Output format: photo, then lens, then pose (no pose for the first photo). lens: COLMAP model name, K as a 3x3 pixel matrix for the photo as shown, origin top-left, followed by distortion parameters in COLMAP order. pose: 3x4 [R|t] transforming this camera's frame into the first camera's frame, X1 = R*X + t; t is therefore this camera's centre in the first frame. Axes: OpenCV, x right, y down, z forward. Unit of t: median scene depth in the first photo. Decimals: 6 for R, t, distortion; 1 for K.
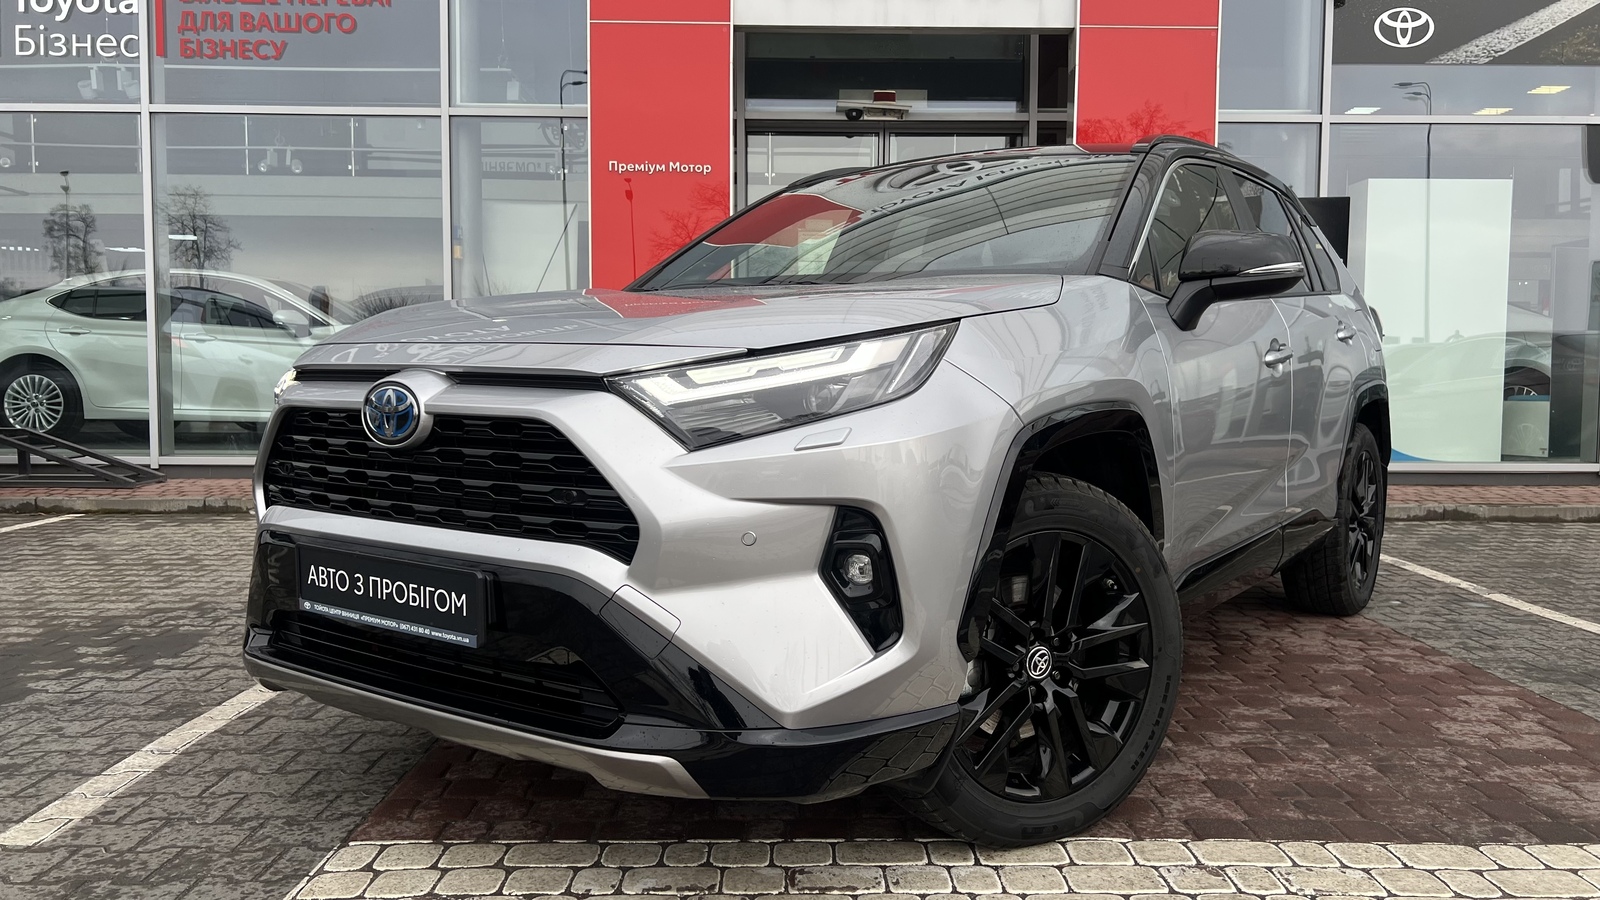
lens RADIAL K [[1221.9, 0, 807.2], [0, 1221.9, 448.1], [0, 0, 1]] dist [0.044295, -0.048588]
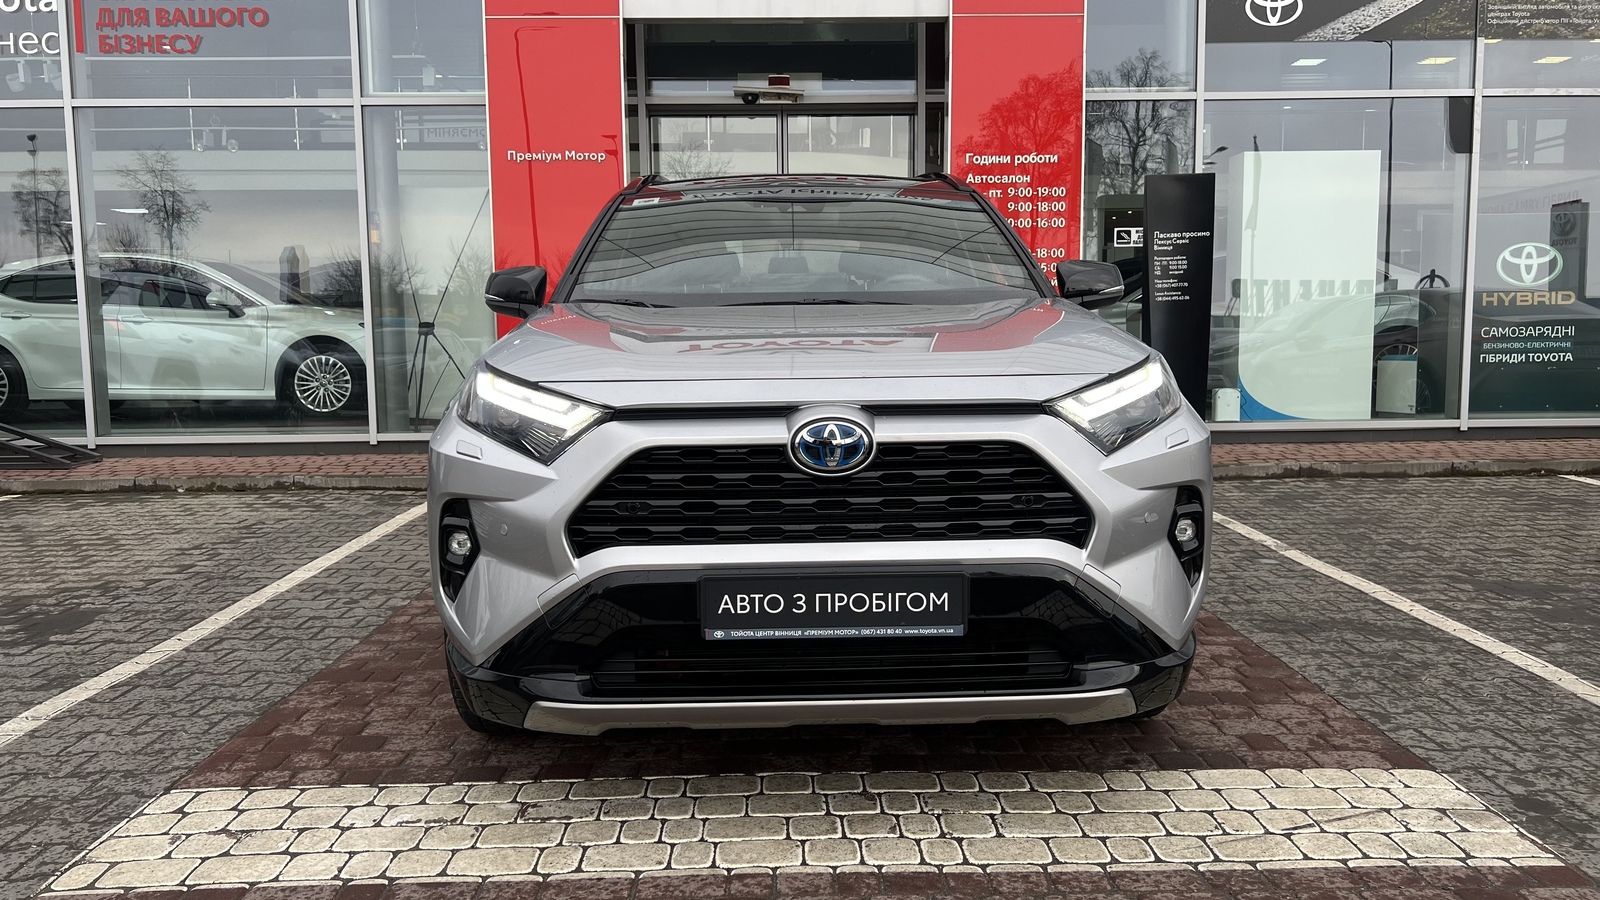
lens RADIAL K [[1221.9, 0, 803.6], [0, 1221.9, 451.2], [0, 0, 1]] dist [0.044295, -0.048588]
pose [[0.999812, -0.017850, 0.007589, 0.077953], [0.017518, 0.998970, 0.041853, -0.016387], [-0.008329, -0.041712, 0.999095, -0.063197]]
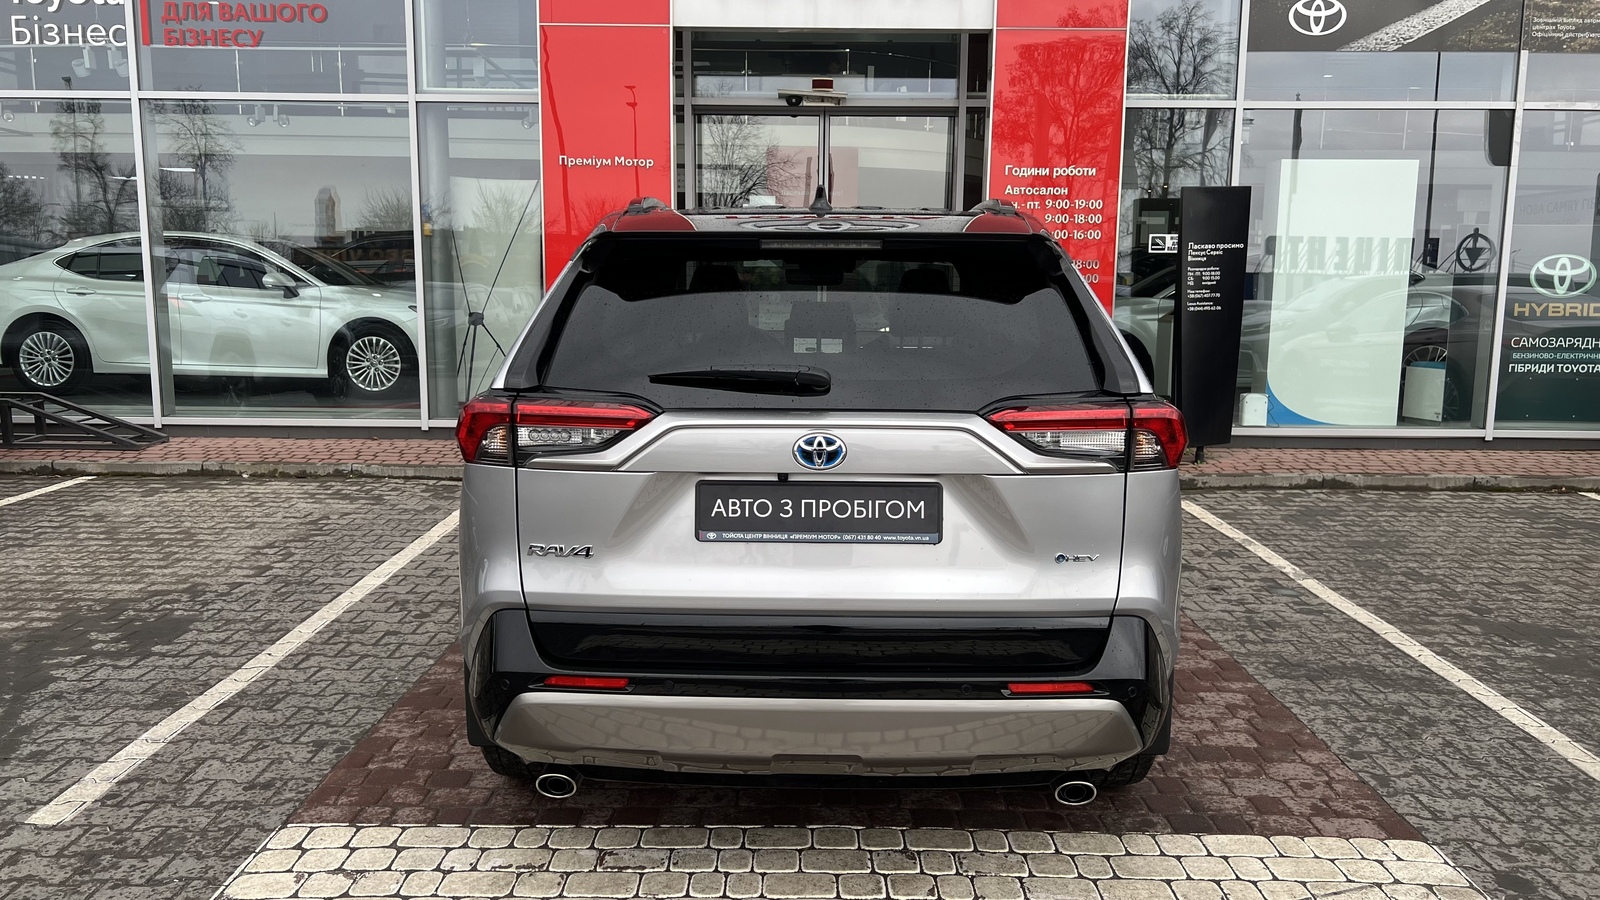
lens RADIAL K [[1221.9, 0, 794.7], [0, 1221.9, 454.9], [0, 0, 1]] dist [0.044295, -0.048588]
pose [[0.999806, 0.005415, -0.018931, 0.067234], [-0.003716, 0.996055, 0.088658, -0.066499], [0.019337, -0.088570, 0.995882, -0.097575]]
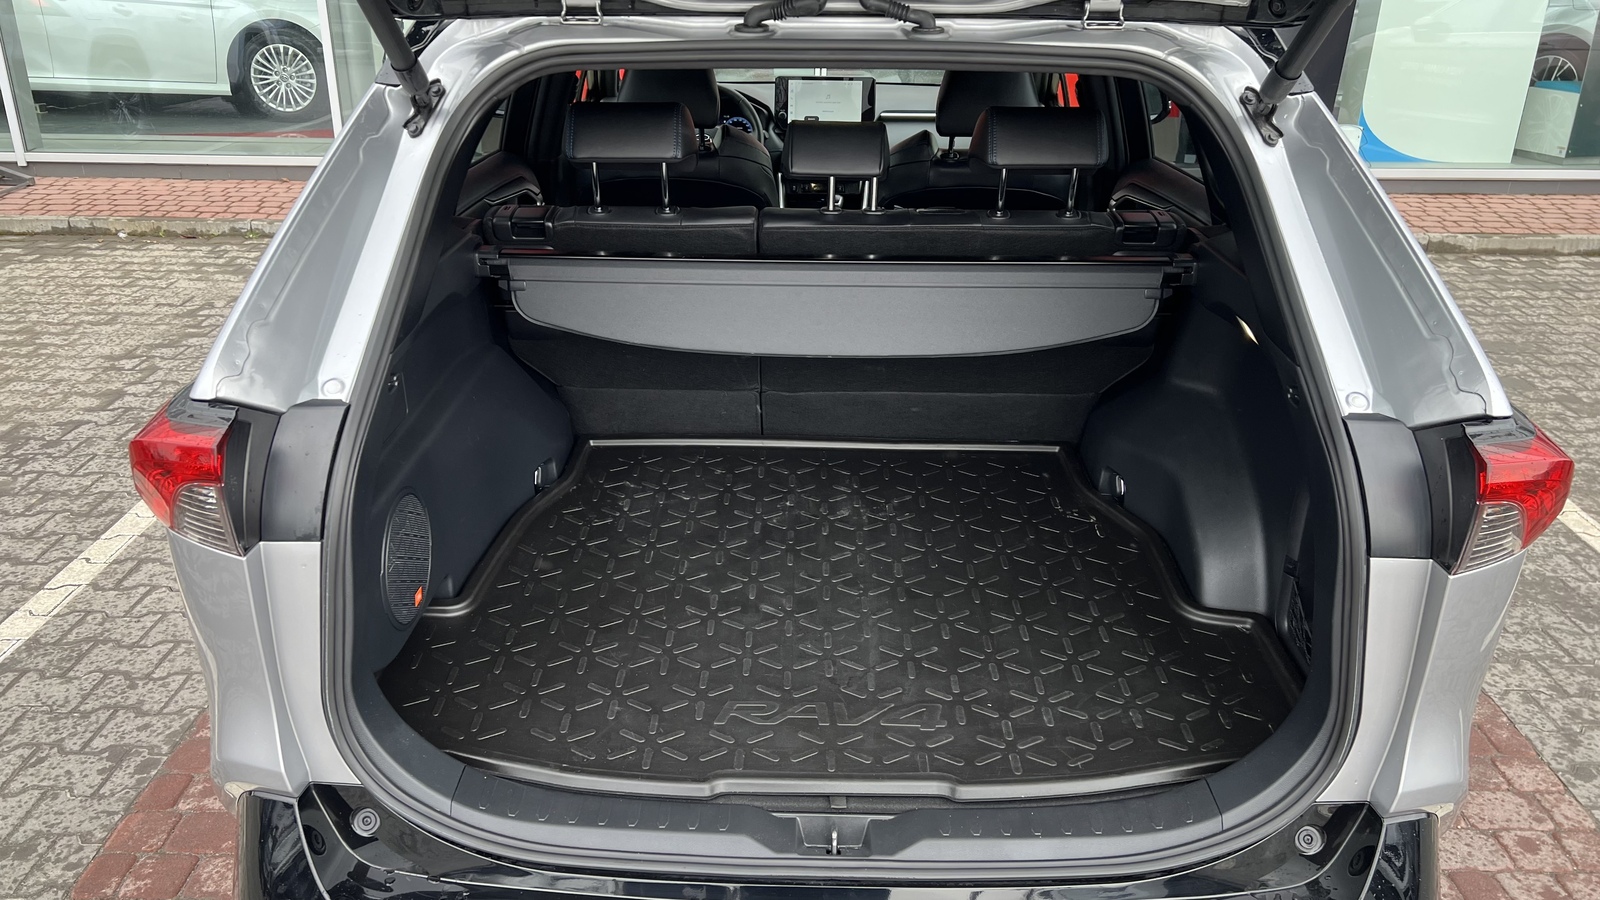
lens RADIAL K [[1221.9, 0, 788.8], [0, 1221.9, 449.7], [0, 0, 1]] dist [0.044295, -0.048588]
pose [[0.999813, 0.010728, -0.016075, 0.062828], [-0.004711, 0.941965, 0.335678, -0.107071], [0.018743, -0.335540, 0.941840, 0.086790]]
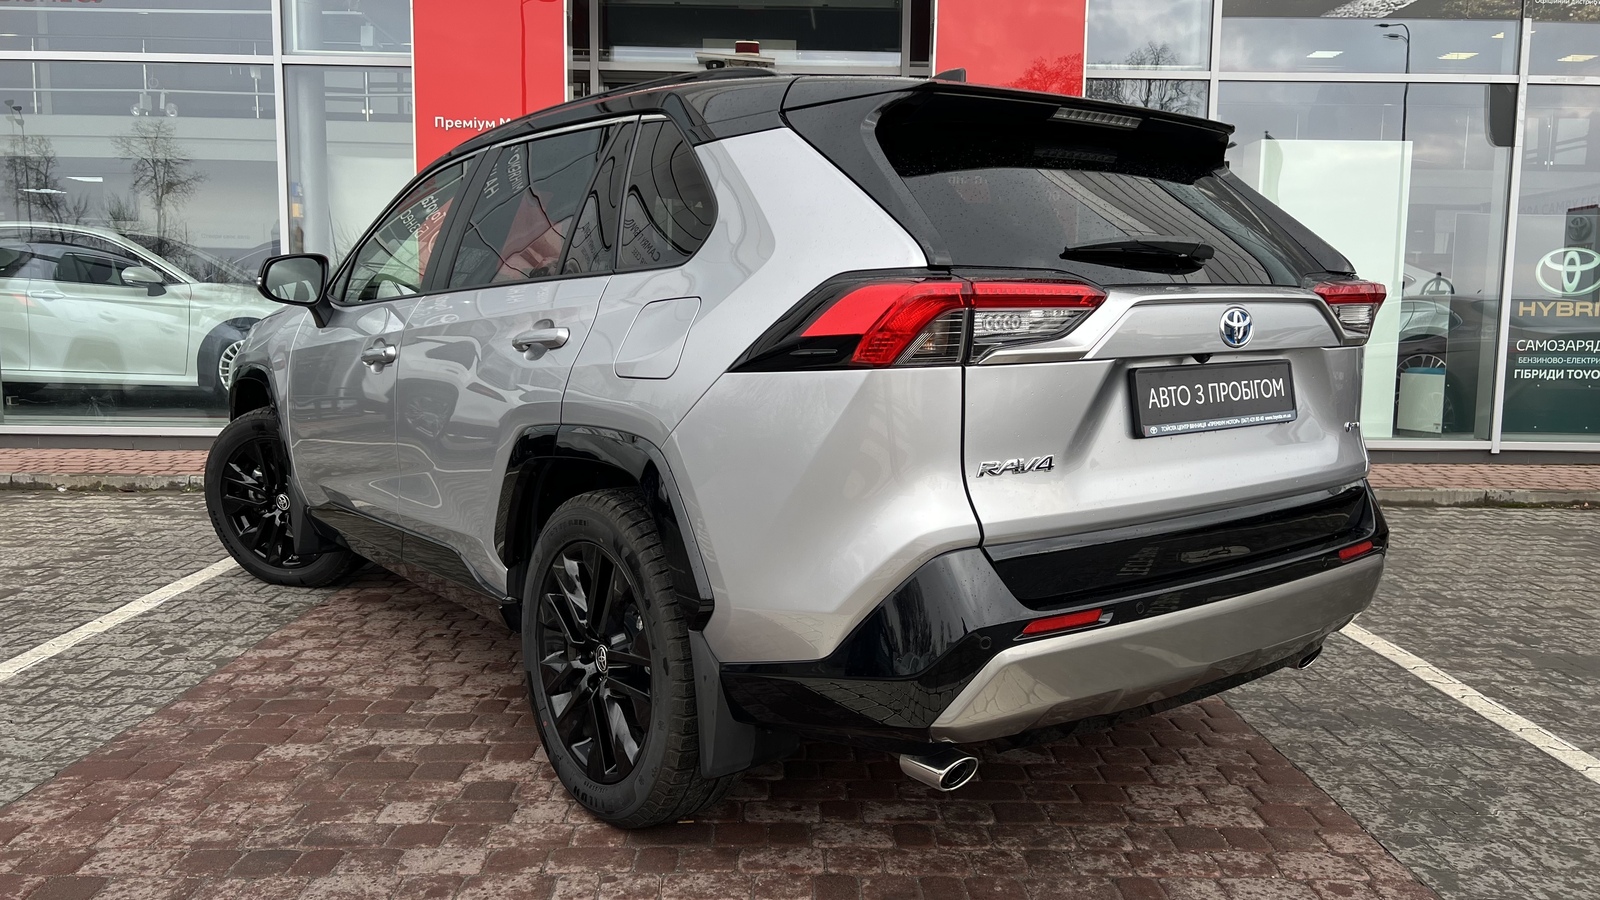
lens RADIAL K [[1221.9, 0, 802.0], [0, 1221.9, 450.5], [0, 0, 1]] dist [0.044295, -0.048588]
pose [[0.999960, 0.005935, 0.006639, 0.111348], [-0.006267, 0.998667, 0.051239, -0.029523], [-0.006326, -0.051278, 0.998664, 0.049009]]
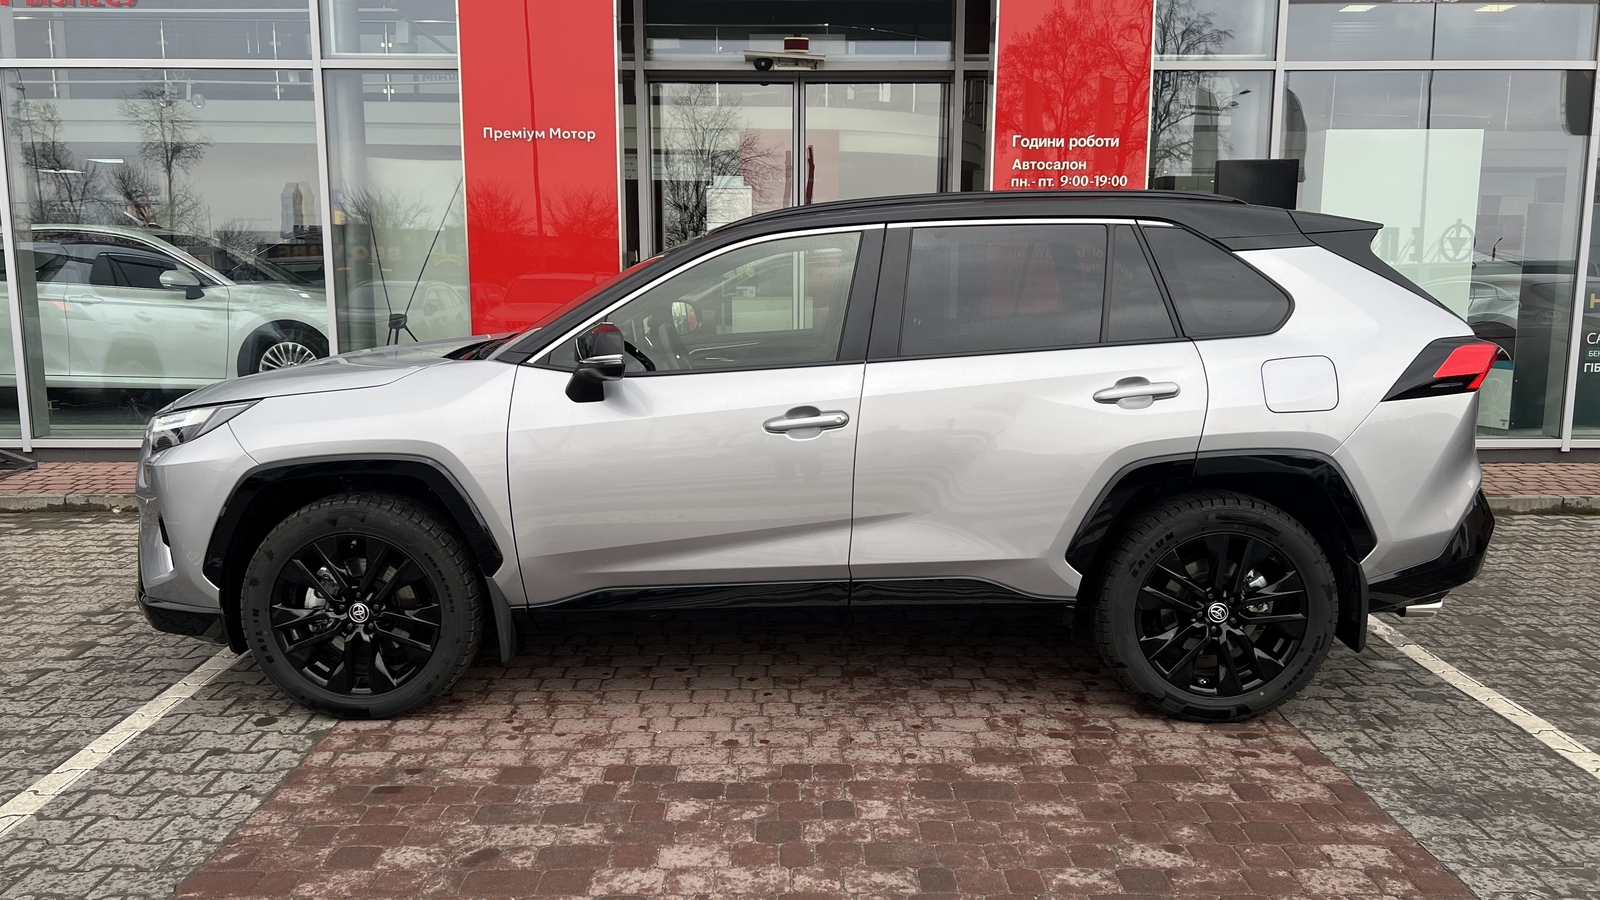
lens RADIAL K [[1221.9, 0, 793.5], [0, 1221.9, 454.2], [0, 0, 1]] dist [0.044295, -0.048588]
pose [[0.999963, -0.004370, -0.007384, 0.073255], [0.005033, 0.995718, 0.092310, -0.074309], [0.006949, -0.092344, 0.995703, 0.068671]]
